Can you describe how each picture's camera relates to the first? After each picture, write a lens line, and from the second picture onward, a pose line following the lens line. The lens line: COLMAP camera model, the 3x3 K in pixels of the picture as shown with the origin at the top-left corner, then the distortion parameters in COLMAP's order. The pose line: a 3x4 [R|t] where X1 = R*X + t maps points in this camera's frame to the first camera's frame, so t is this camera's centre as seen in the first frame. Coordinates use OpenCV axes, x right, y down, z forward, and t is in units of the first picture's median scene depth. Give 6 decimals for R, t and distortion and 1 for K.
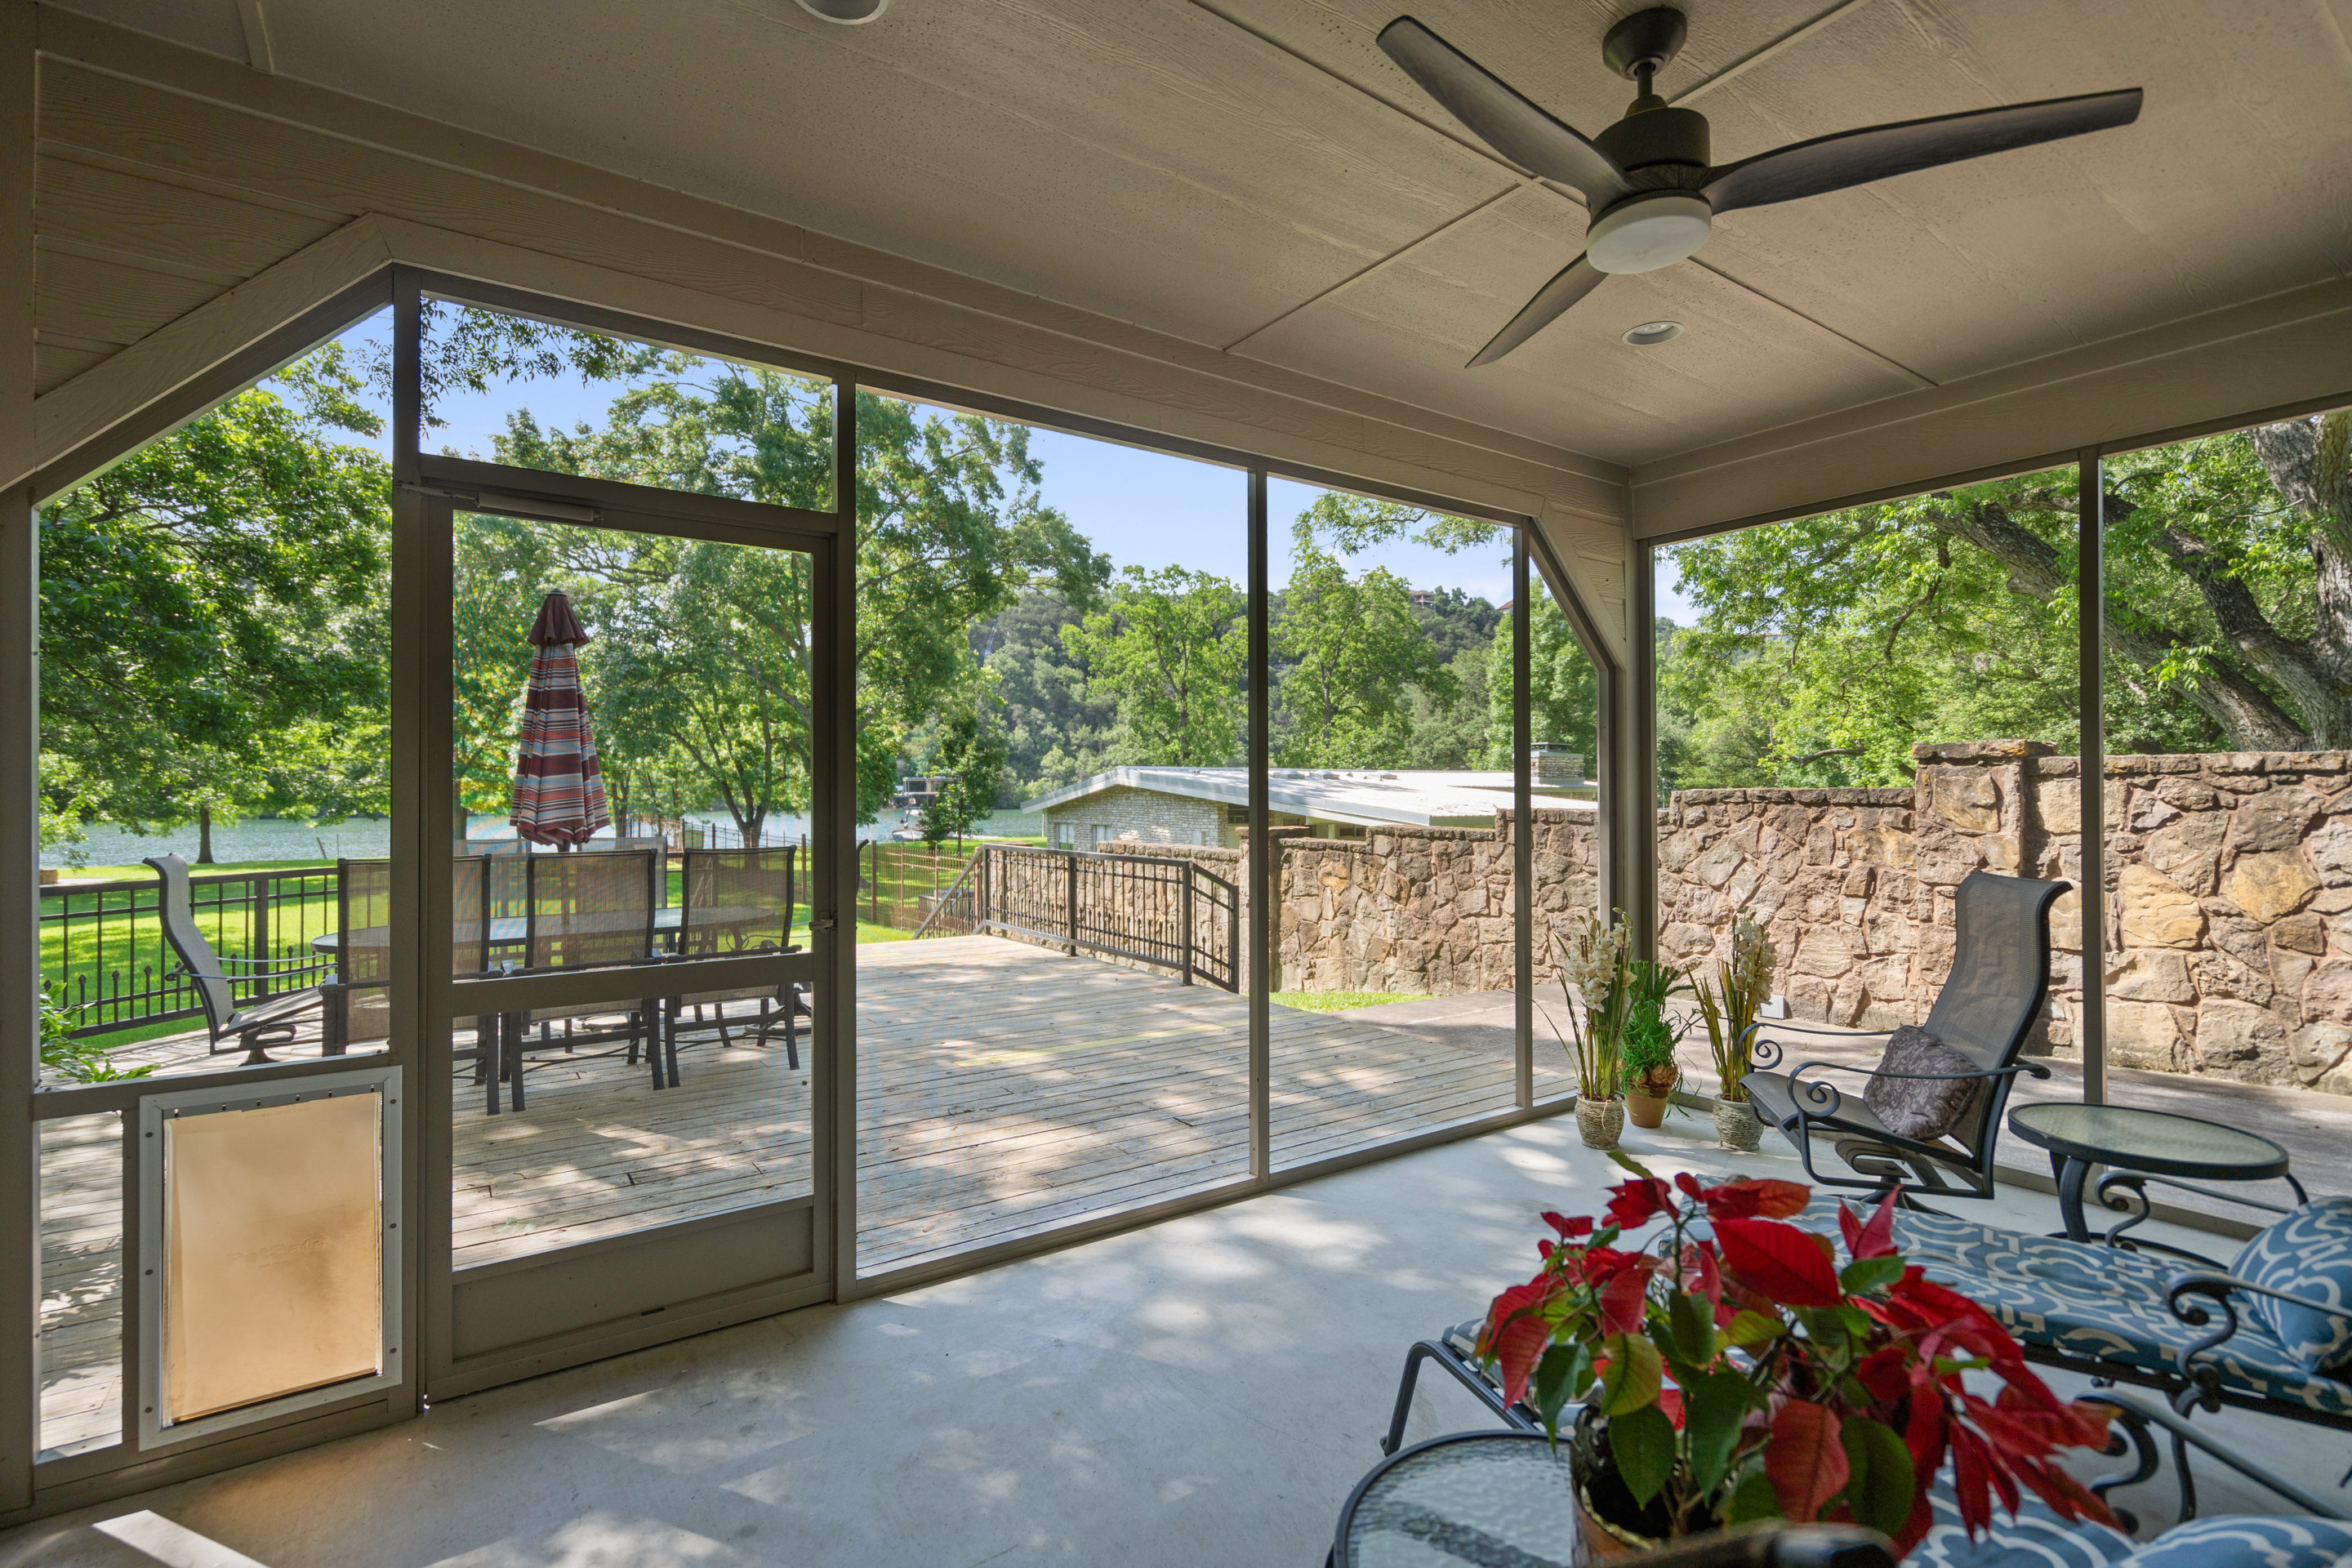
lens RADIAL K [[1071.2, 0, 1168.2], [0, 1071.2, 783.7], [0, 0, 1]] dist [-0.009510, 0.009098]
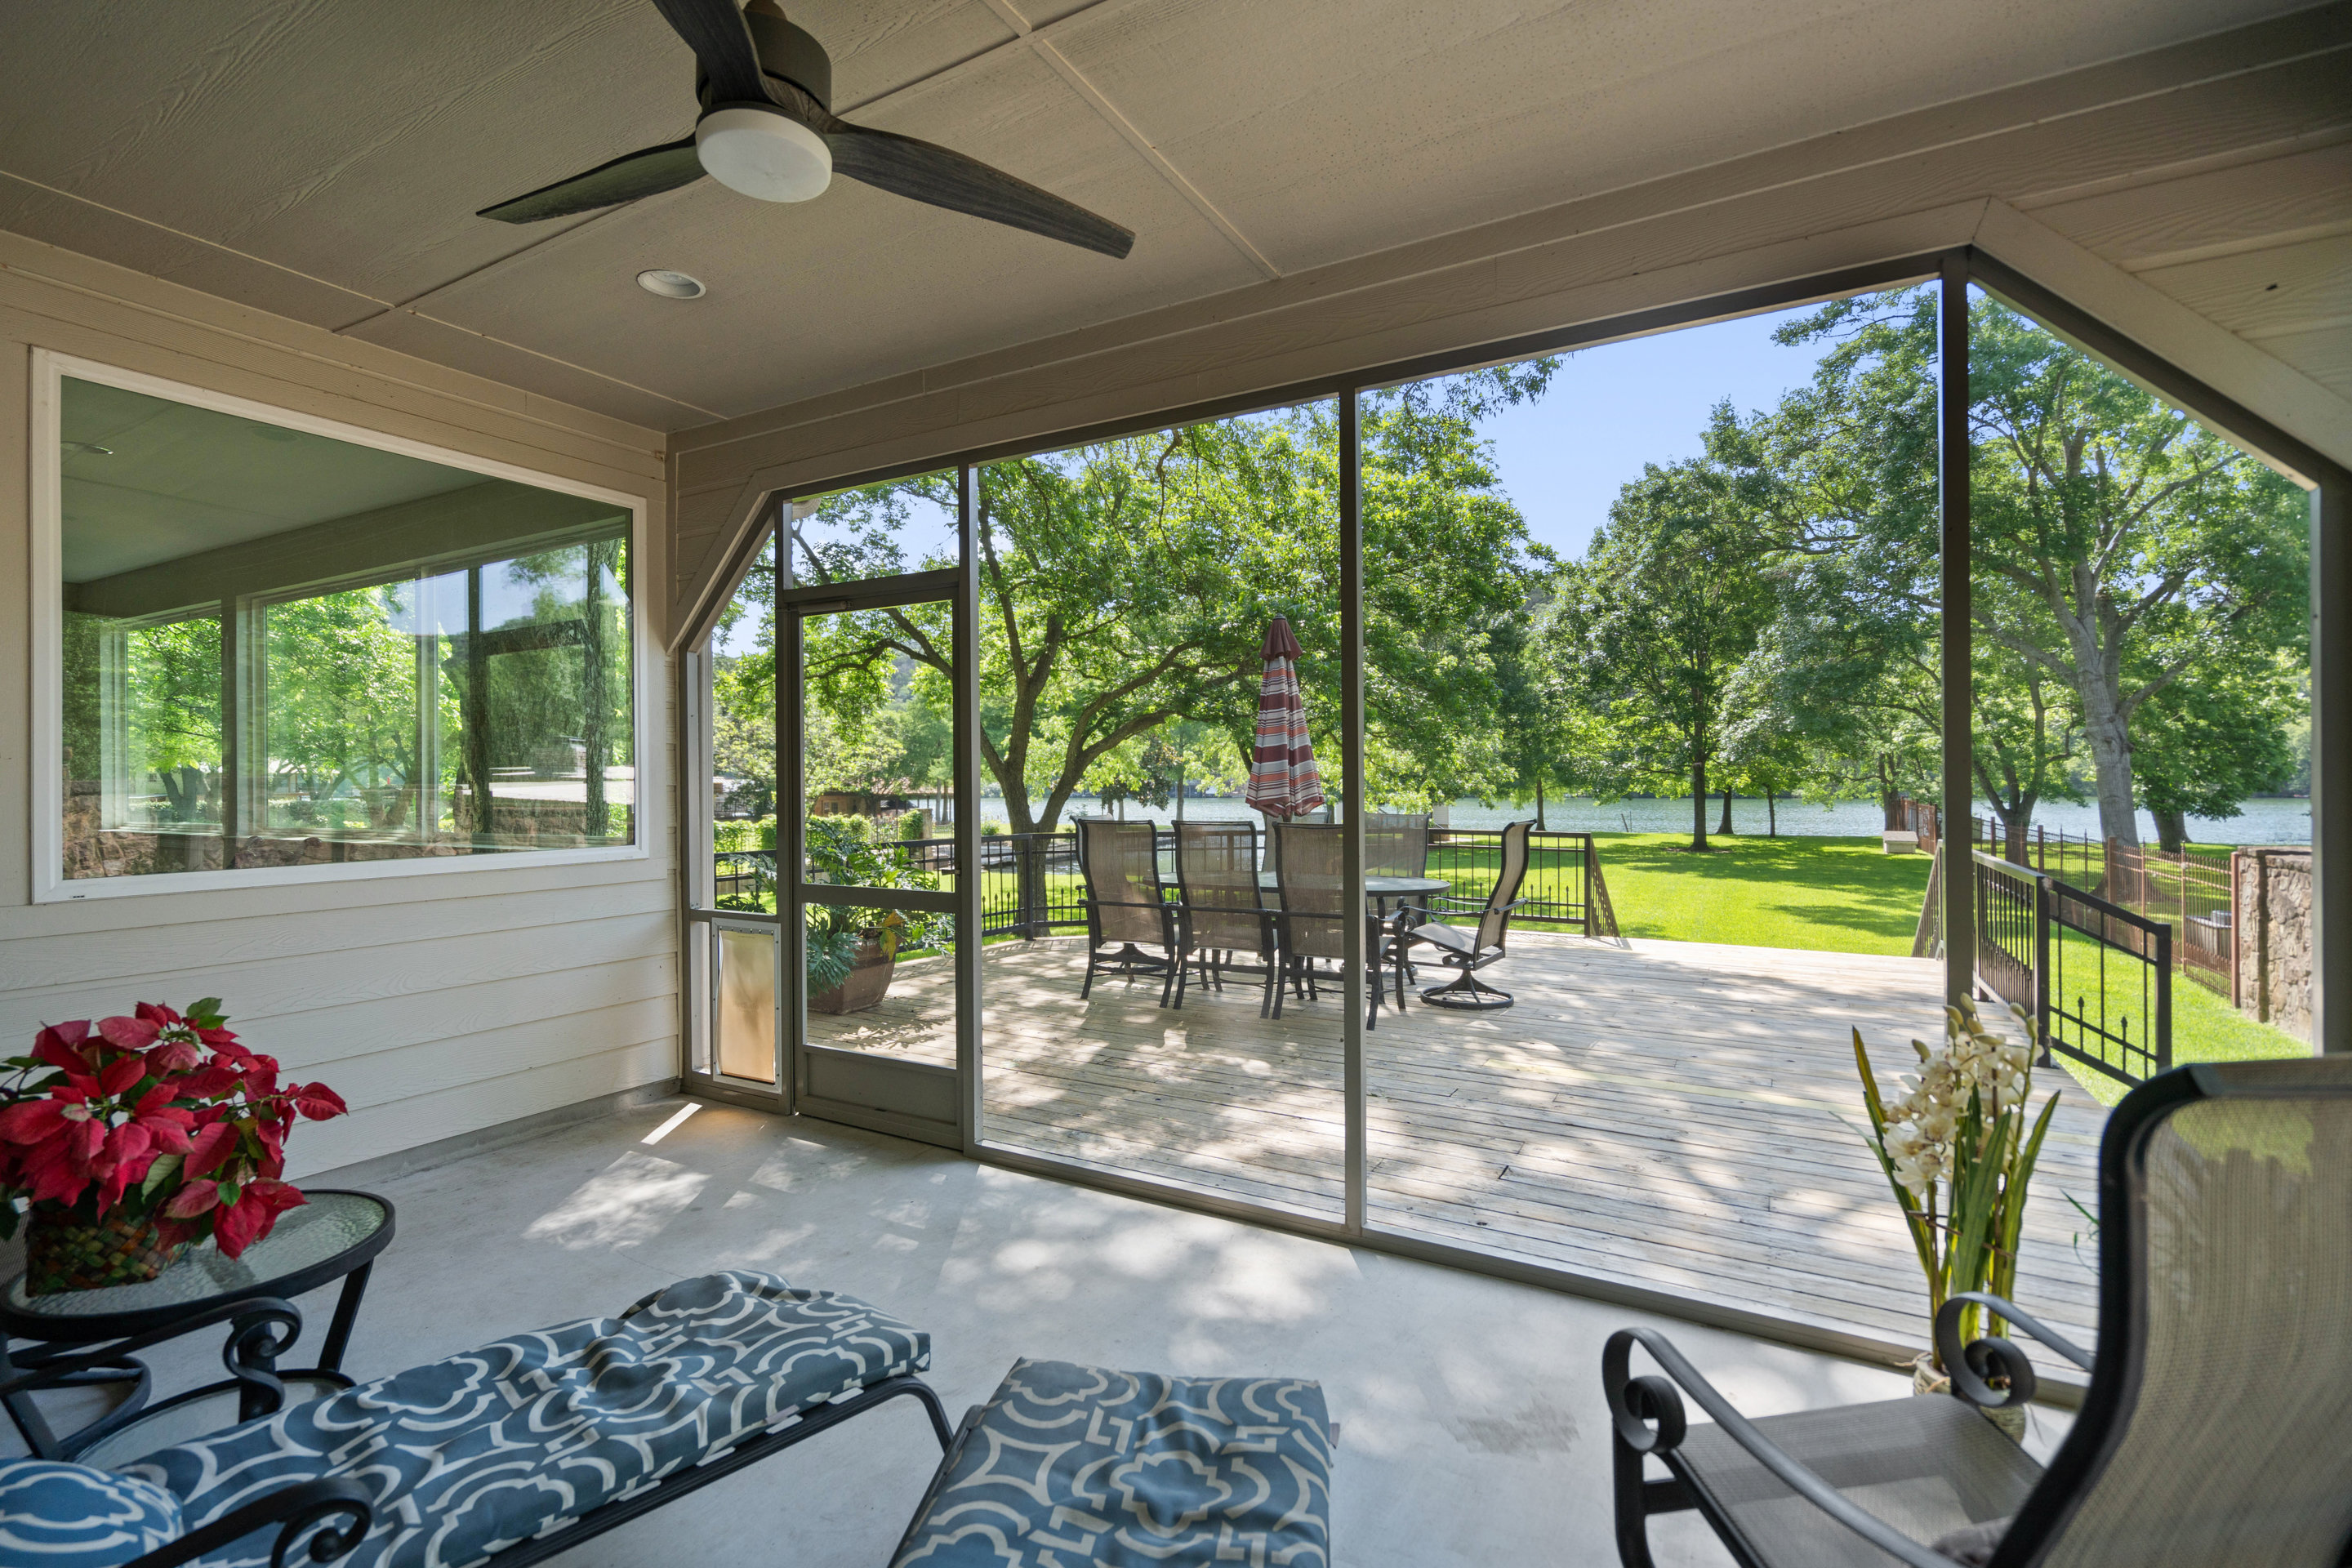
lens RADIAL K [[1071.2, 0, 1168.2], [0, 1071.2, 783.7], [0, 0, 1]] dist [-0.009510, 0.009098]
pose [[0.437151, 0.002792, -0.899384, 0.240300], [0.011673, 0.999893, 0.008778, 0.002453], [0.899313, -0.014336, 0.437071, 0.154039]]
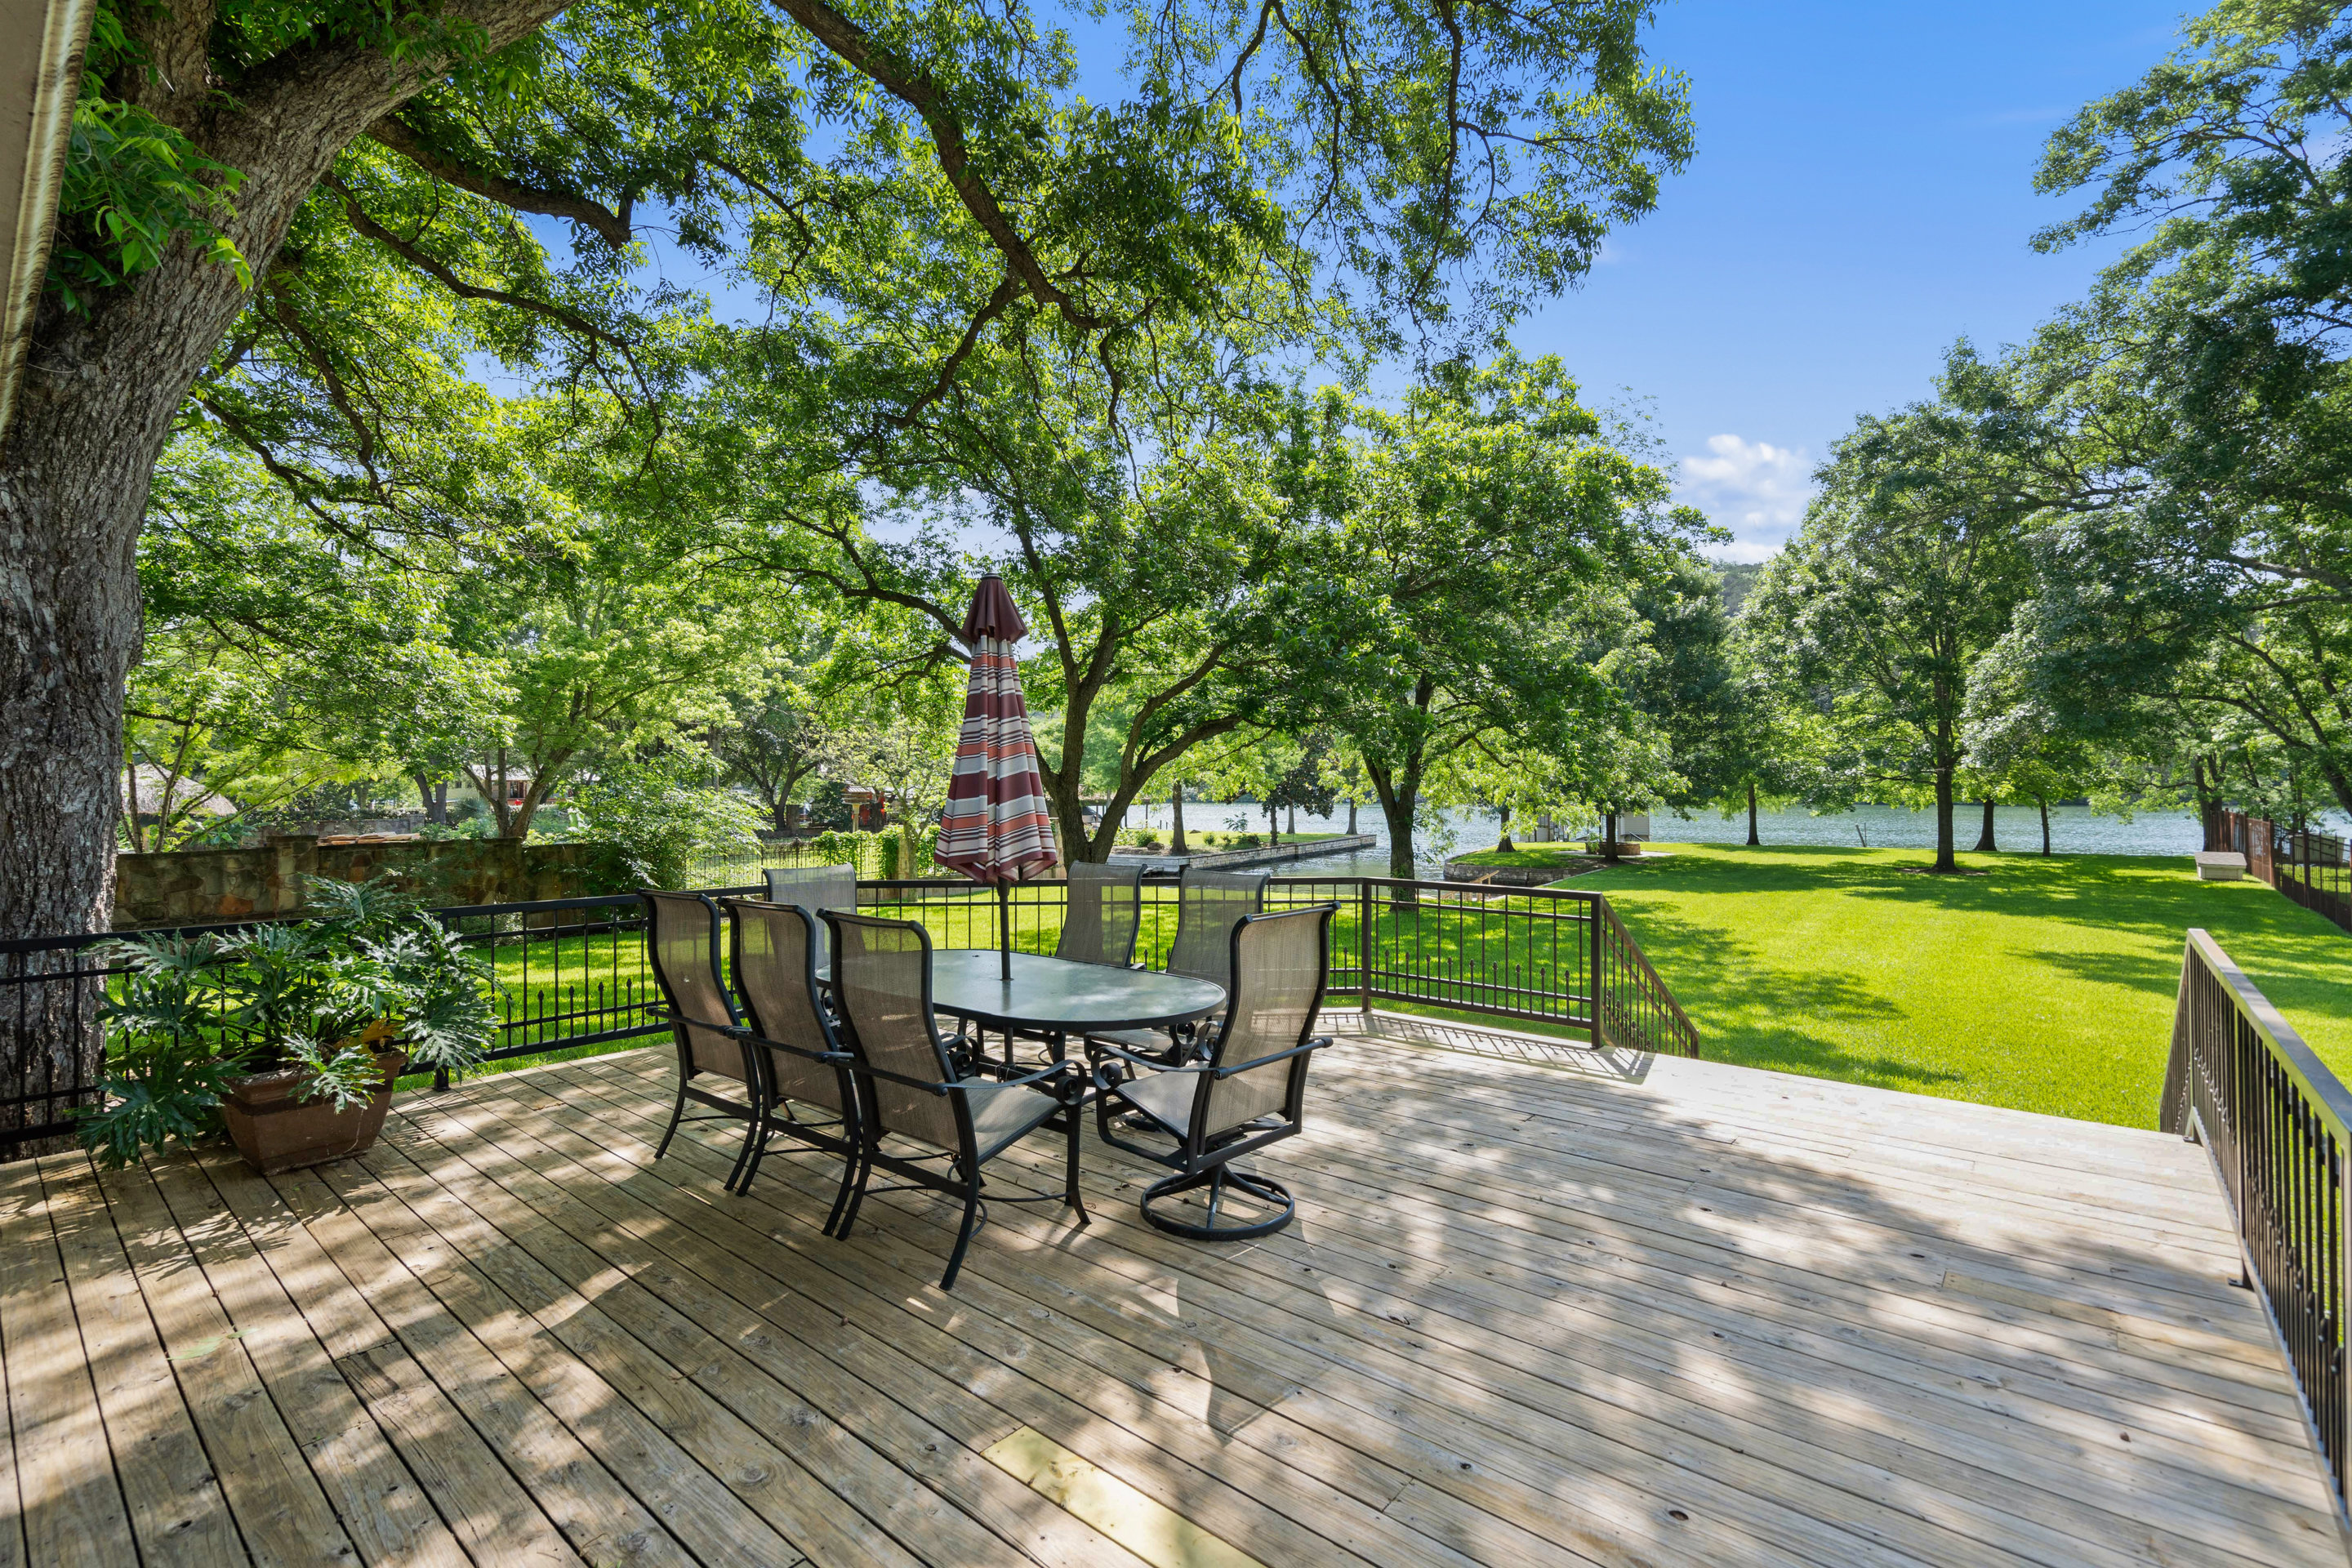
lens RADIAL K [[1060.2, 0, 1176.0], [0, 1060.2, 784.0], [0, 0, 1]] dist [0.000674, -0.000476]
pose [[0.263421, -0.001361, -0.964680, 0.119866], [0.013935, 0.999900, 0.002394, -0.008692], [0.964580, -0.014074, 0.263414, 0.434236]]
